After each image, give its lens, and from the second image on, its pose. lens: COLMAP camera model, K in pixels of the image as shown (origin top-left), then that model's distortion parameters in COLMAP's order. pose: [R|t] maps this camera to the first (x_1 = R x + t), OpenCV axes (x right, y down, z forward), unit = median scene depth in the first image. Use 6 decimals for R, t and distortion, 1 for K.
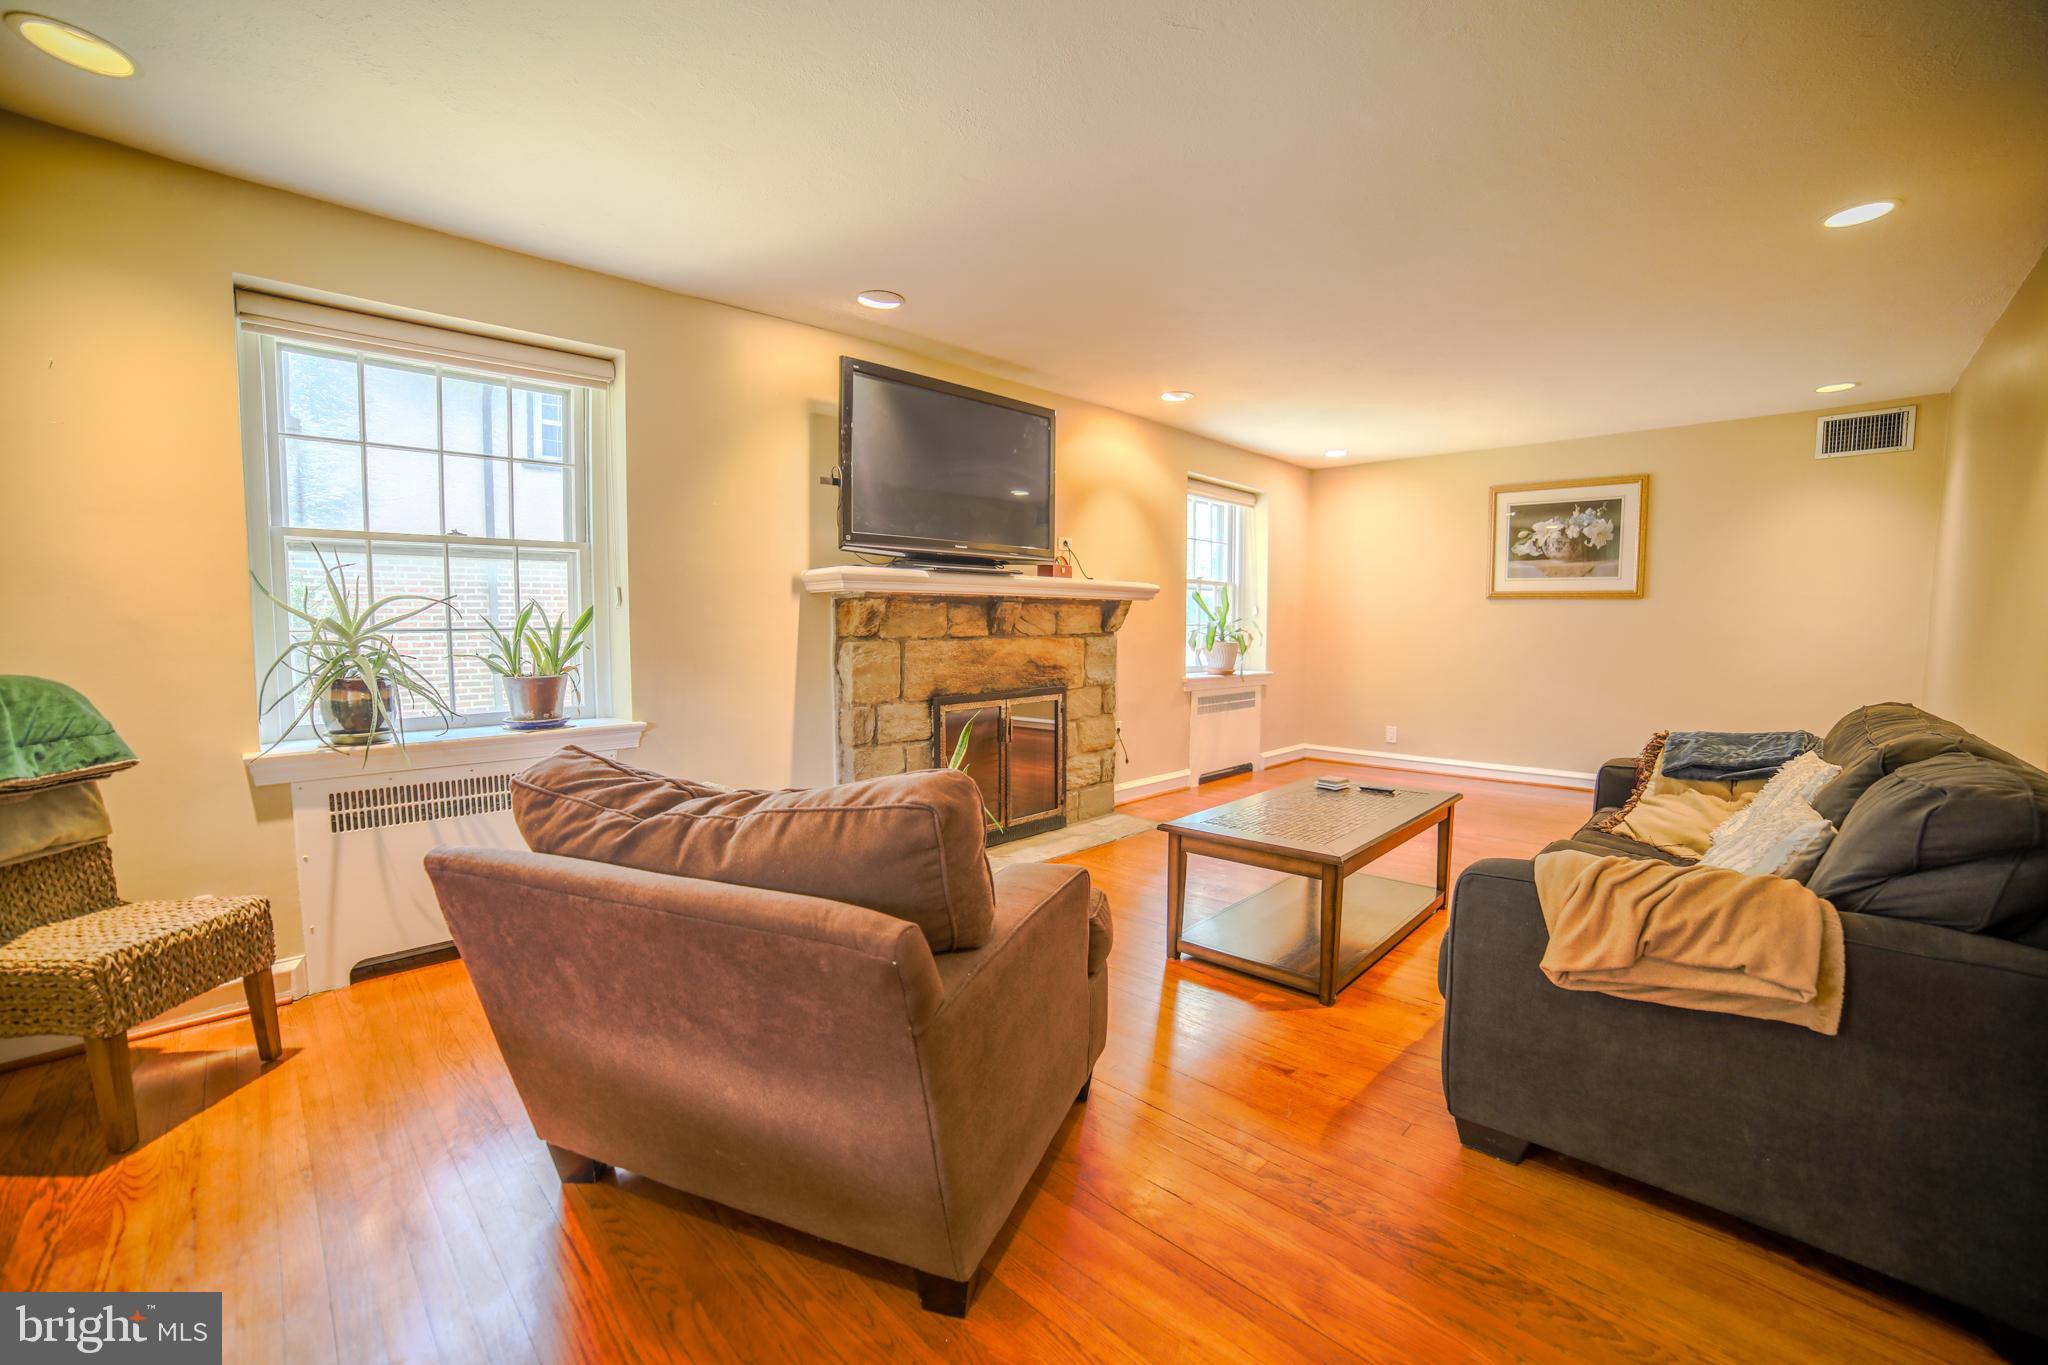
lens RADIAL K [[839.0, 0, 1022.7], [0, 839.0, 690.1], [0, 0, 1]] dist [-0.110409, 0.040785]
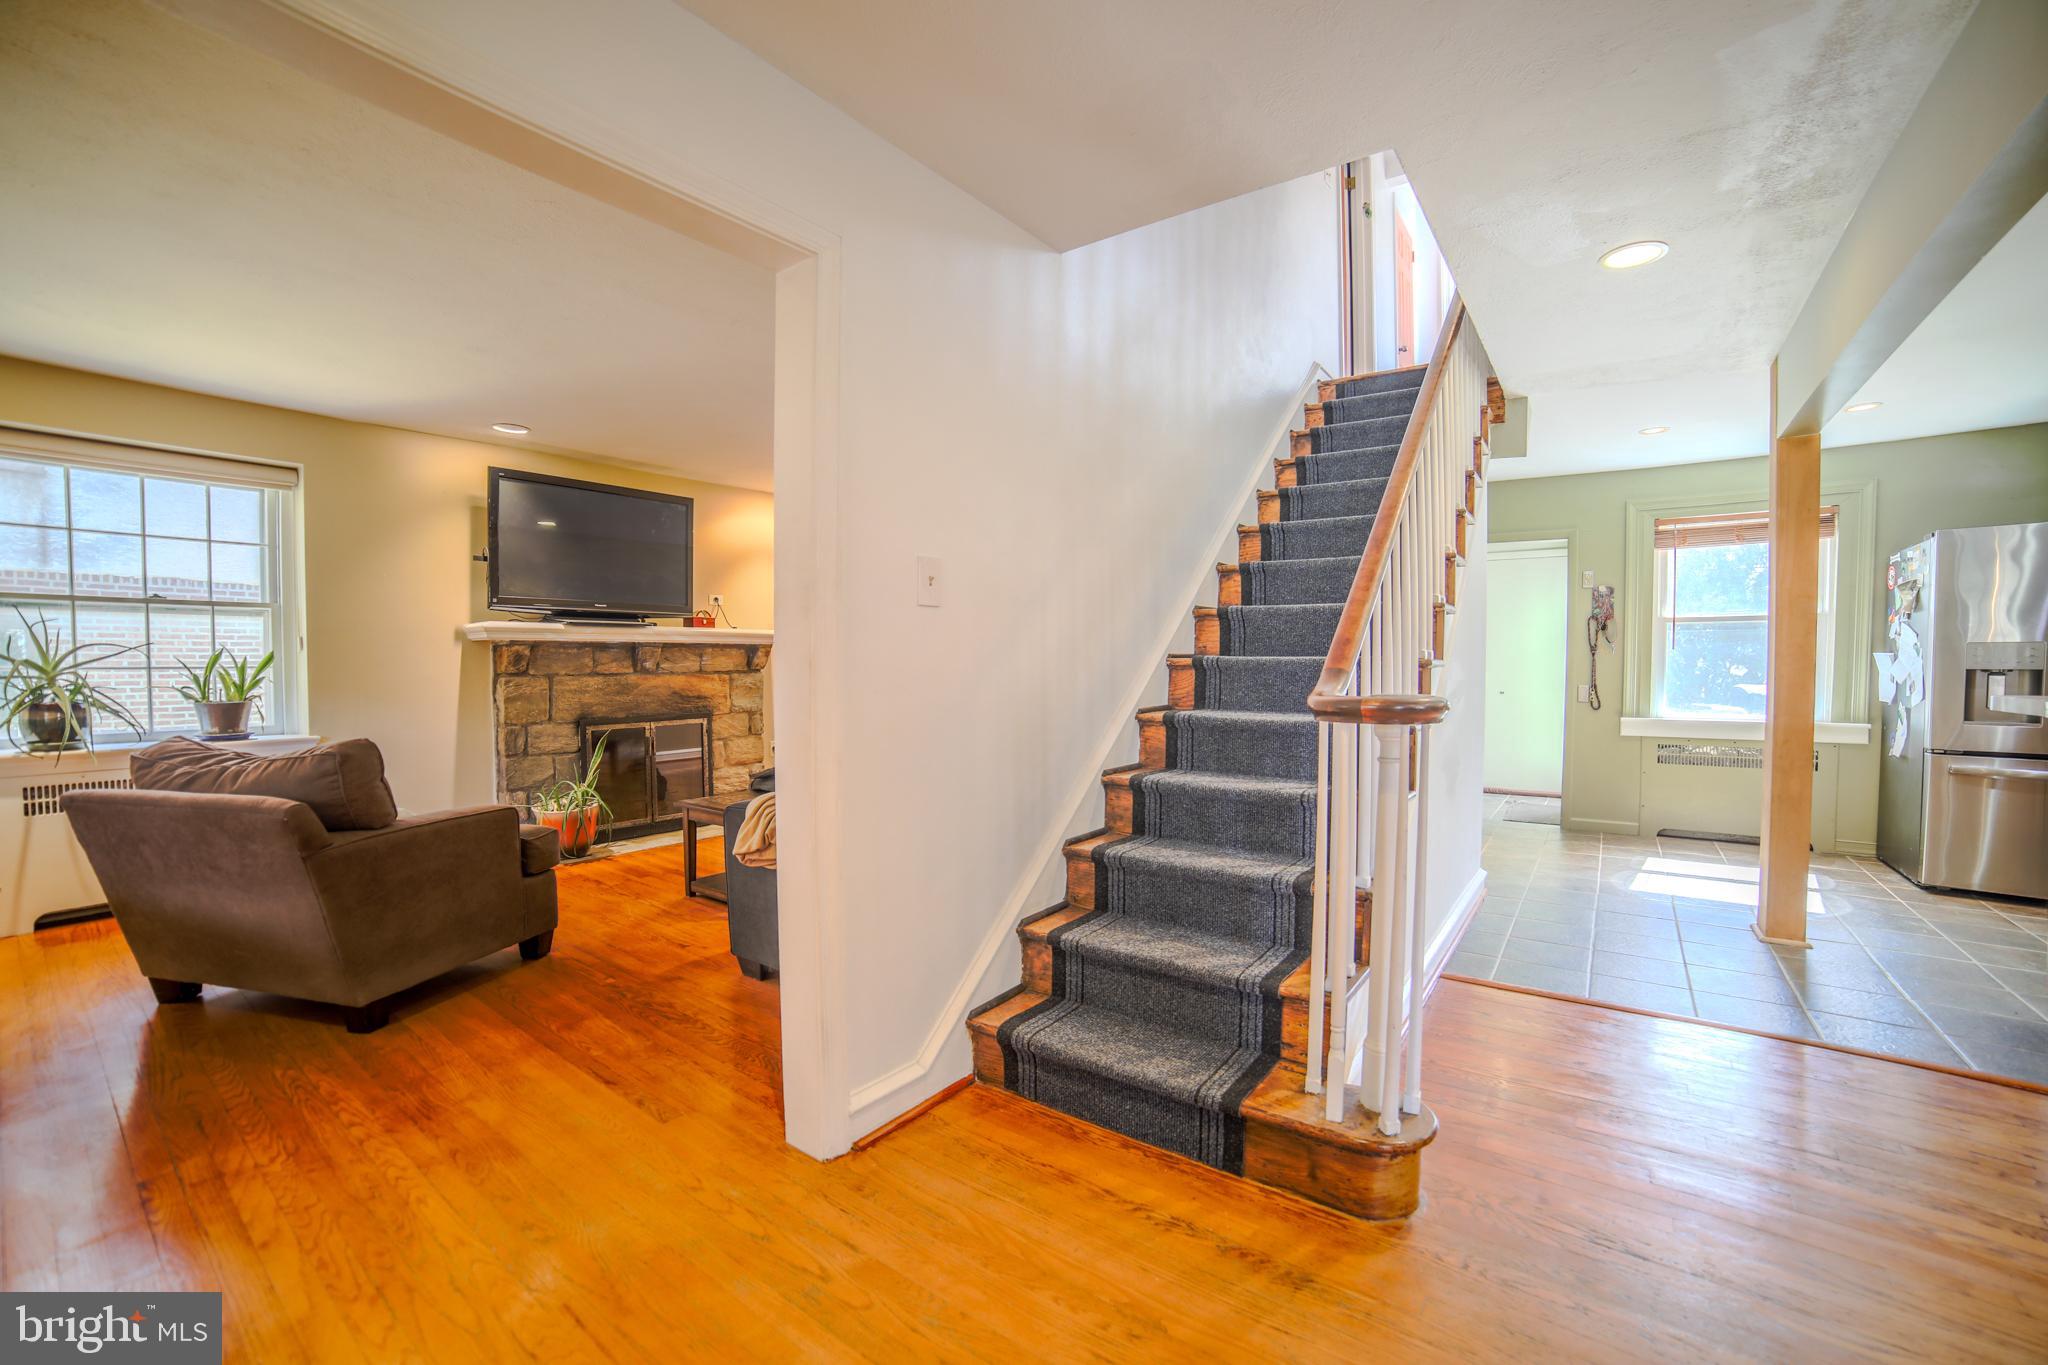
lens RADIAL K [[829.0, 0, 1018.5], [0, 829.0, 688.4], [0, 0, 1]] dist [-0.099667, 0.031307]
pose [[0.988683, -0.005387, 0.149921, 0.404710], [0.012454, 0.998853, -0.046243, 0.027864], [-0.149499, 0.047586, 0.987616, -0.369434]]
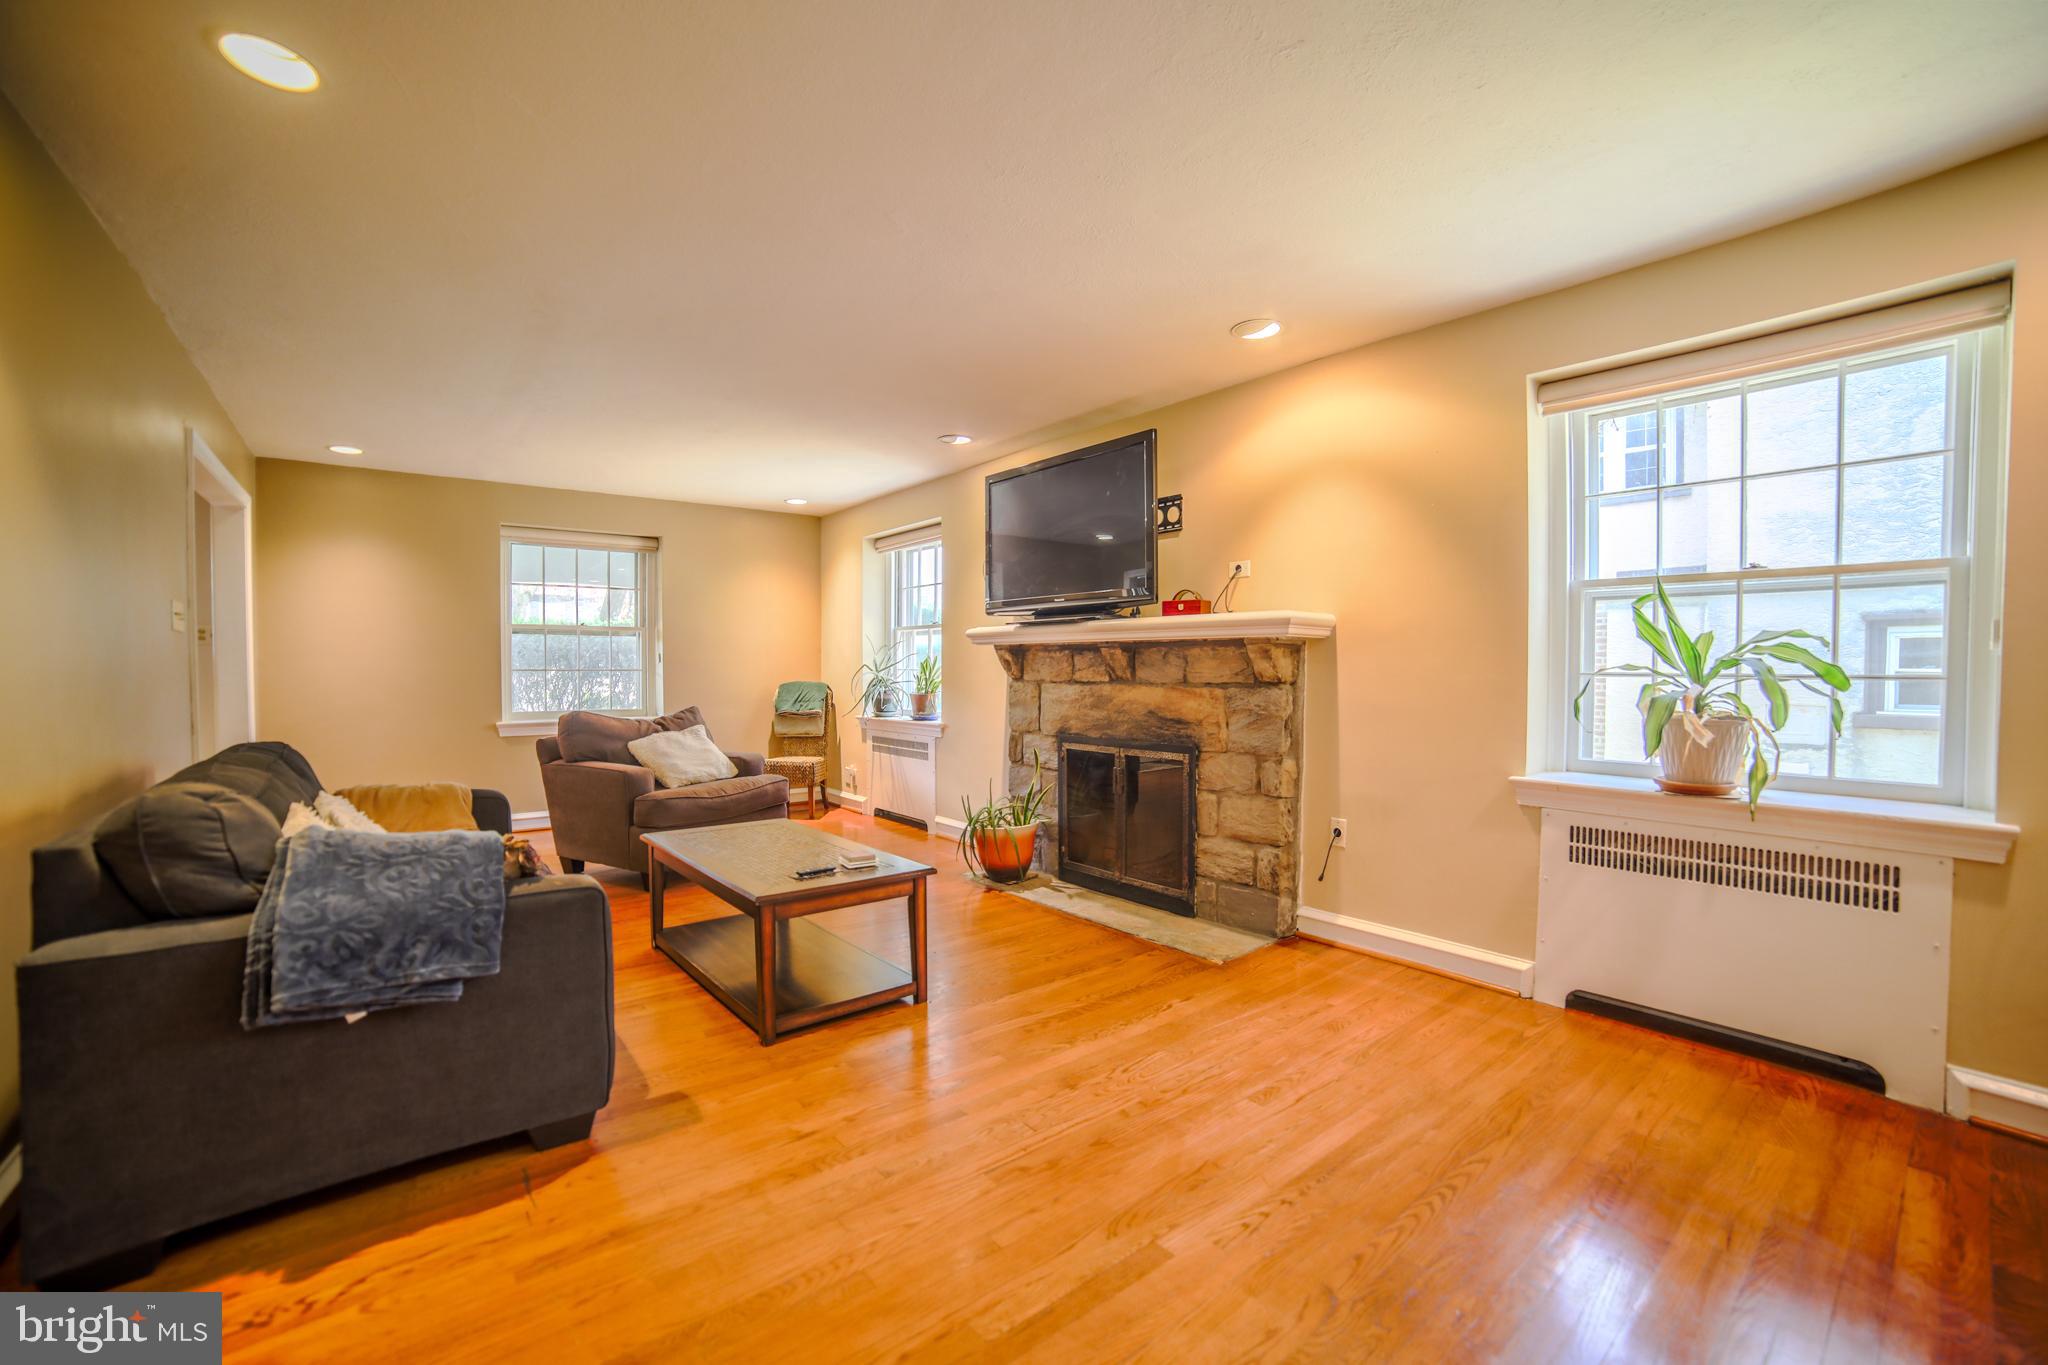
lens RADIAL K [[839.0, 0, 1022.7], [0, 839.0, 690.1], [0, 0, 1]] dist [-0.110409, 0.040785]
pose [[-0.107388, 0.027665, -0.993832, 1.087157], [-0.080348, 0.996102, 0.036410, -0.093500], [0.990965, 0.083763, -0.104747, 1.129123]]
